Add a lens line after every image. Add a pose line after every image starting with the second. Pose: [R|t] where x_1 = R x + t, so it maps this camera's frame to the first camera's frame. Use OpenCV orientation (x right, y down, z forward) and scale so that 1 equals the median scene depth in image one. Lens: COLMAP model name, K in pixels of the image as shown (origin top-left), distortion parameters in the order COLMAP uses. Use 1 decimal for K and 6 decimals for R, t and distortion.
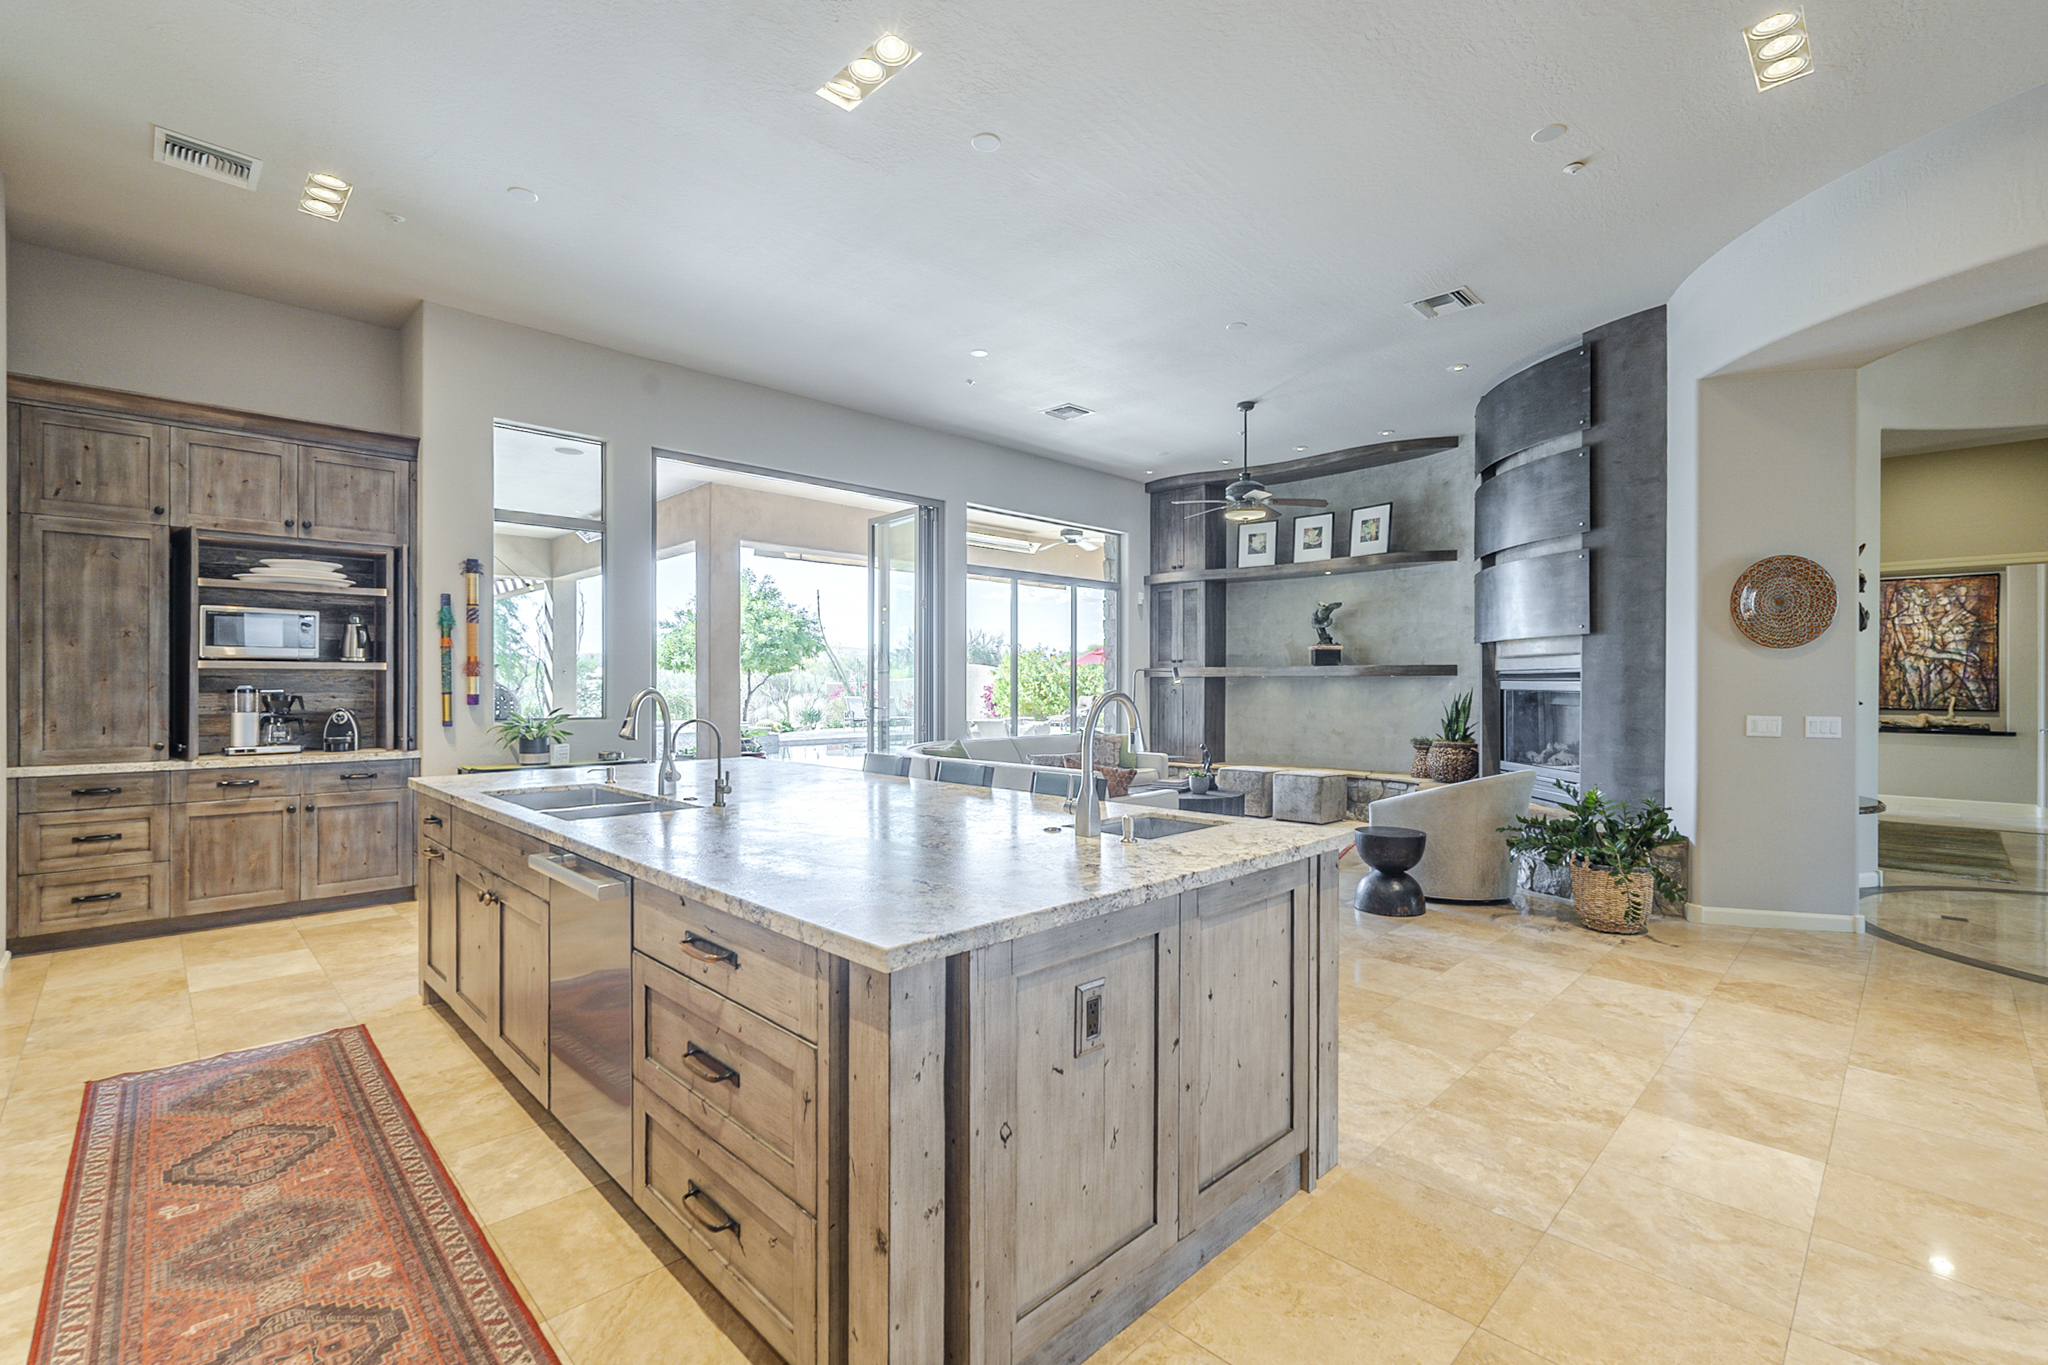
lens RADIAL K [[897.5, 0, 1020.5], [0, 897.5, 683.0], [0, 0, 1]] dist [-0.004482, 0.000058]
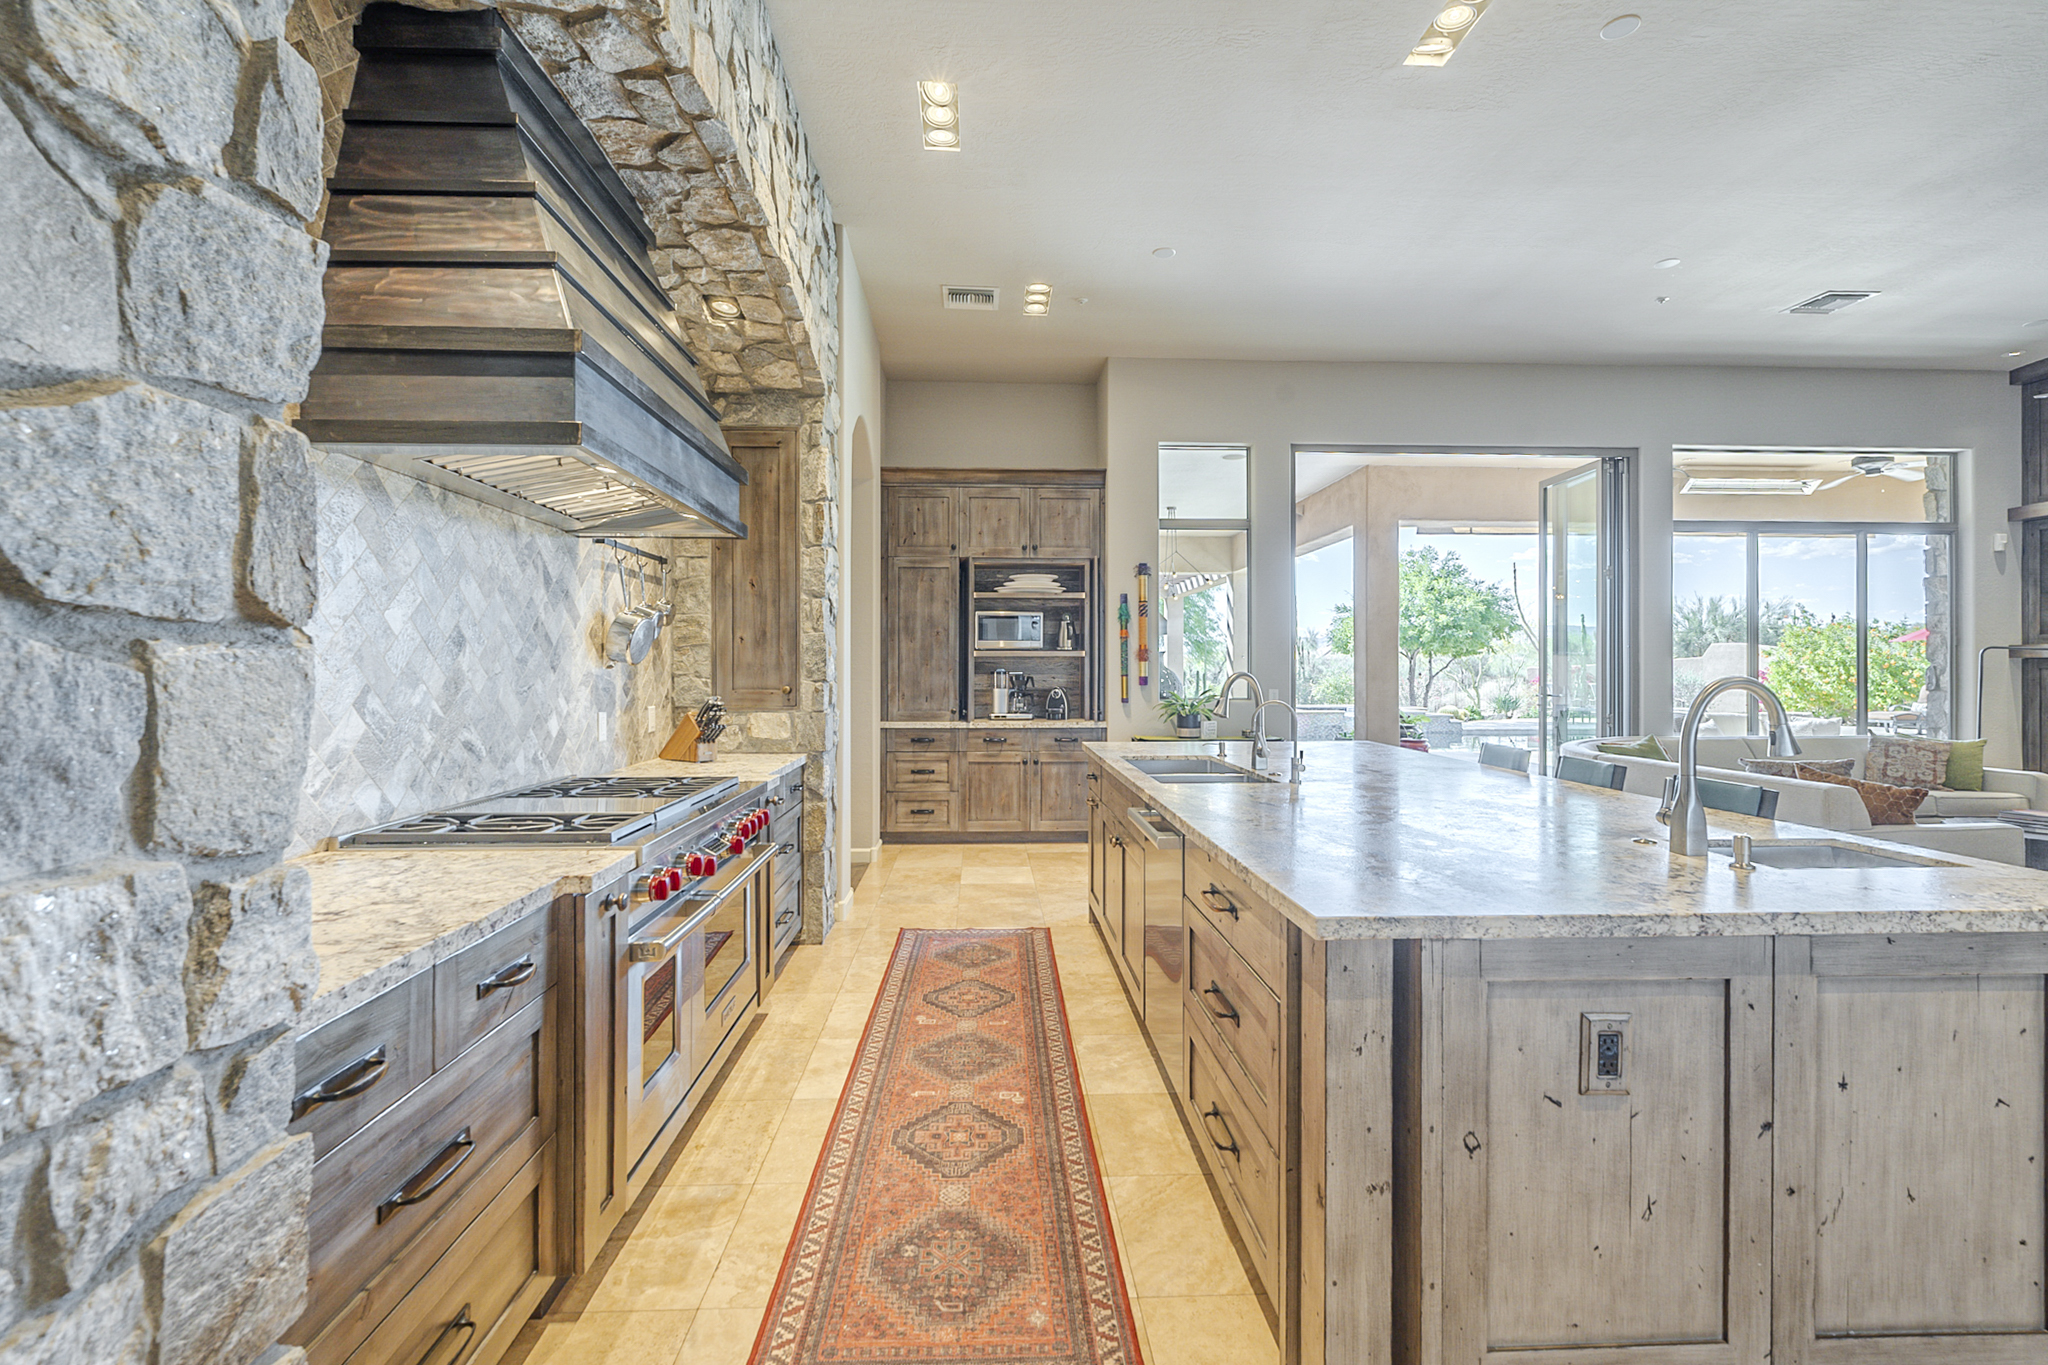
lens RADIAL K [[905.7, 0, 1017.2], [0, 905.7, 662.9], [0, 0, 1]] dist [-0.003808, 0.000125]
pose [[0.740587, -0.003260, -0.671953, 0.072518], [0.000267, 0.999990, -0.004557, -0.000030], [0.671960, 0.003196, 0.740580, -0.007848]]
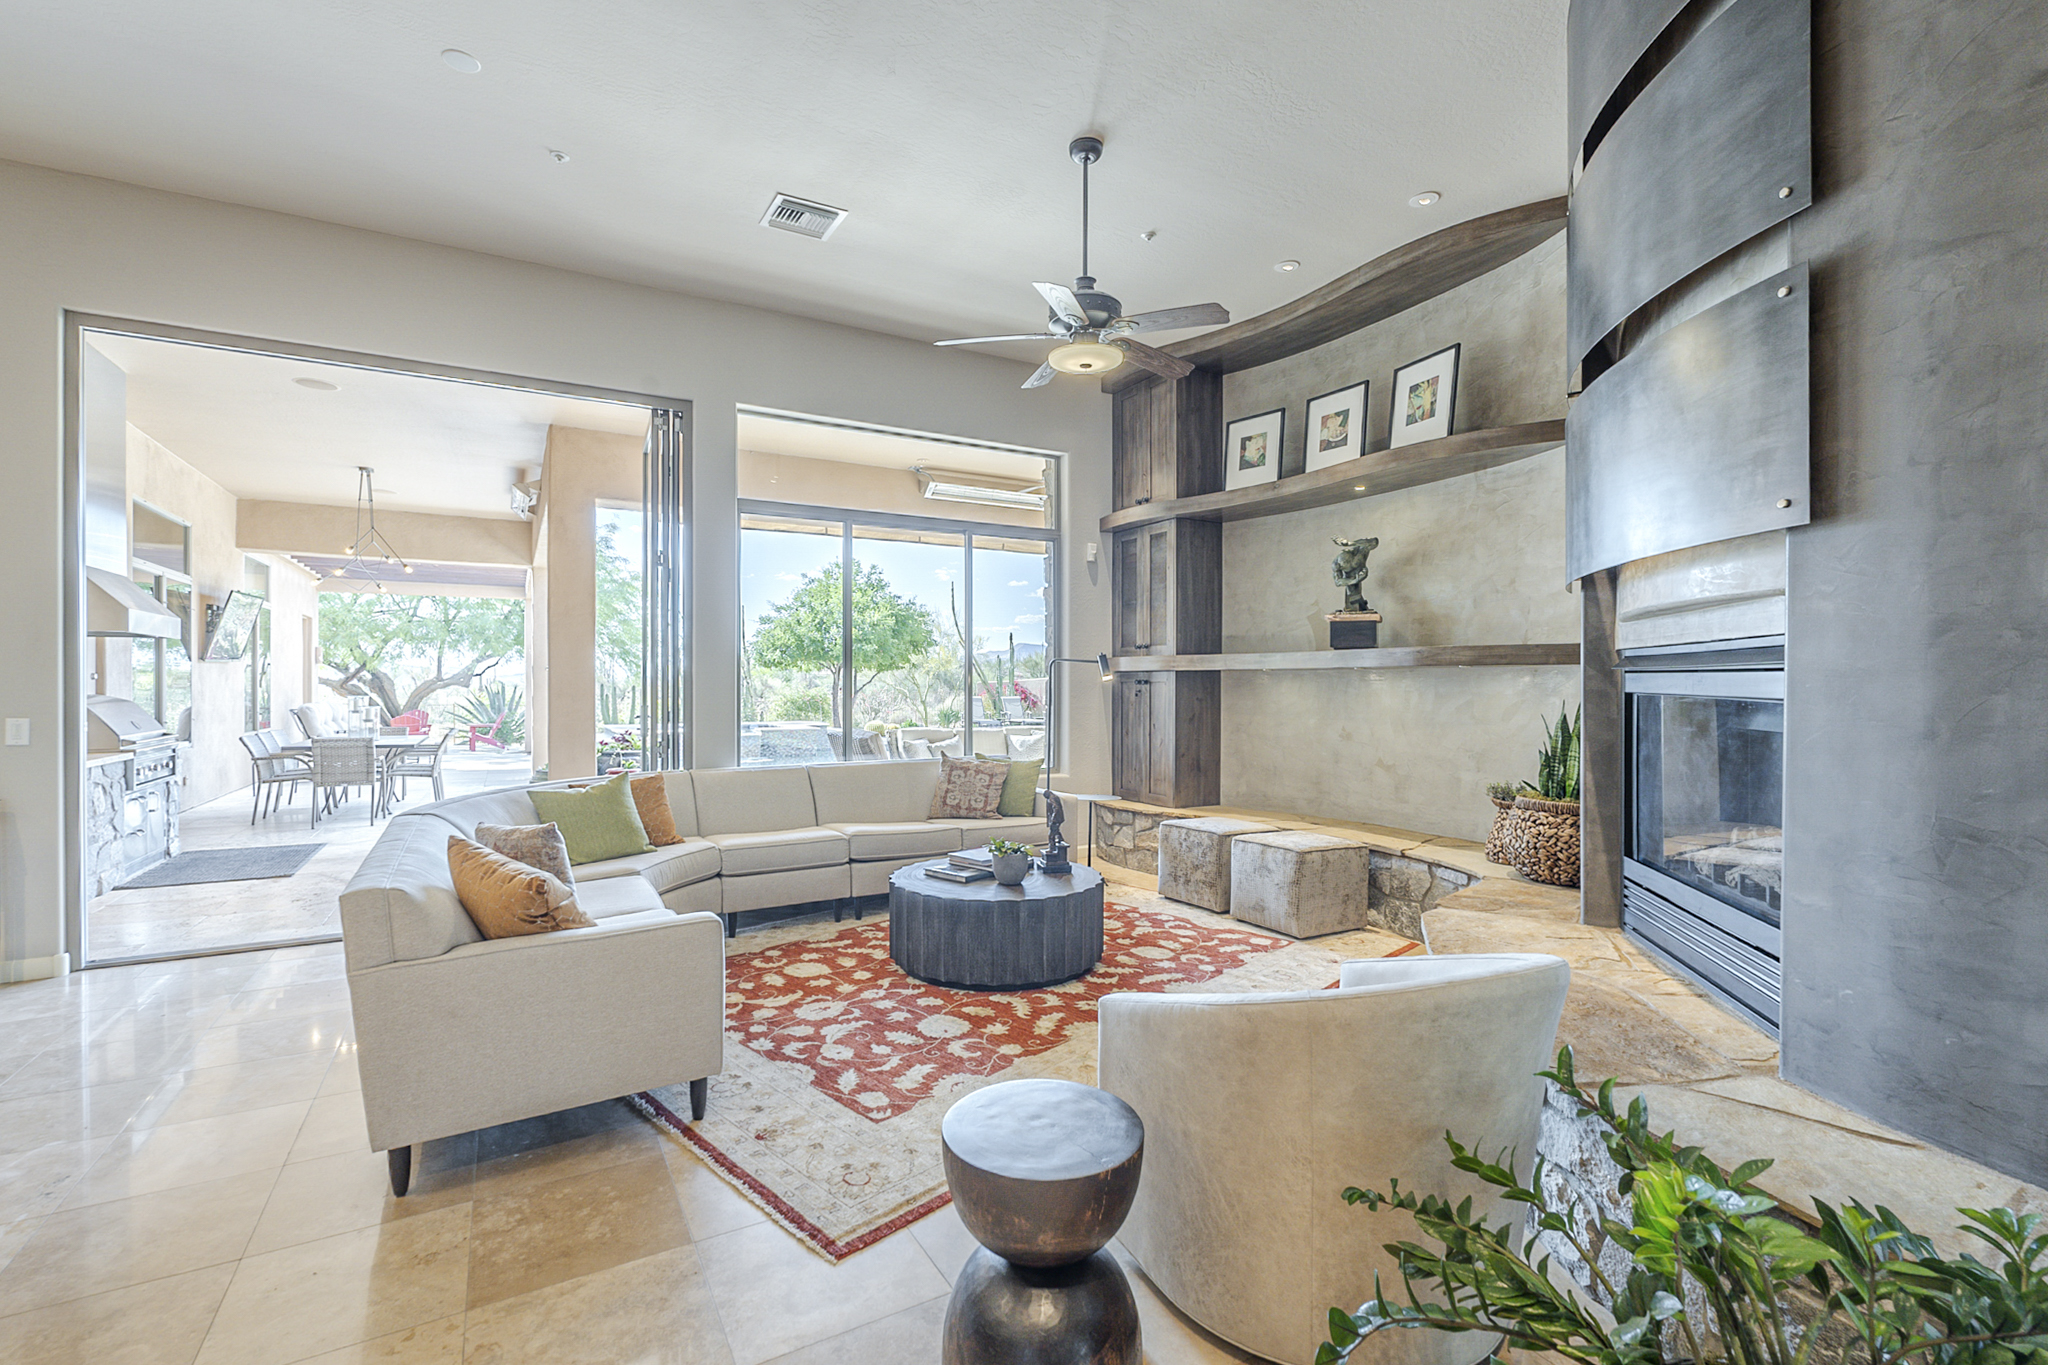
lens RADIAL K [[899.2, 0, 1014.8], [0, 899.2, 682.1], [0, 0, 1]] dist [-0.001792, 0.000113]
pose [[0.965818, -0.001356, -0.259216, 0.442390], [0.001606, 0.999998, 0.000753, 0.001309], [0.259215, -0.001144, 0.965819, 0.612768]]
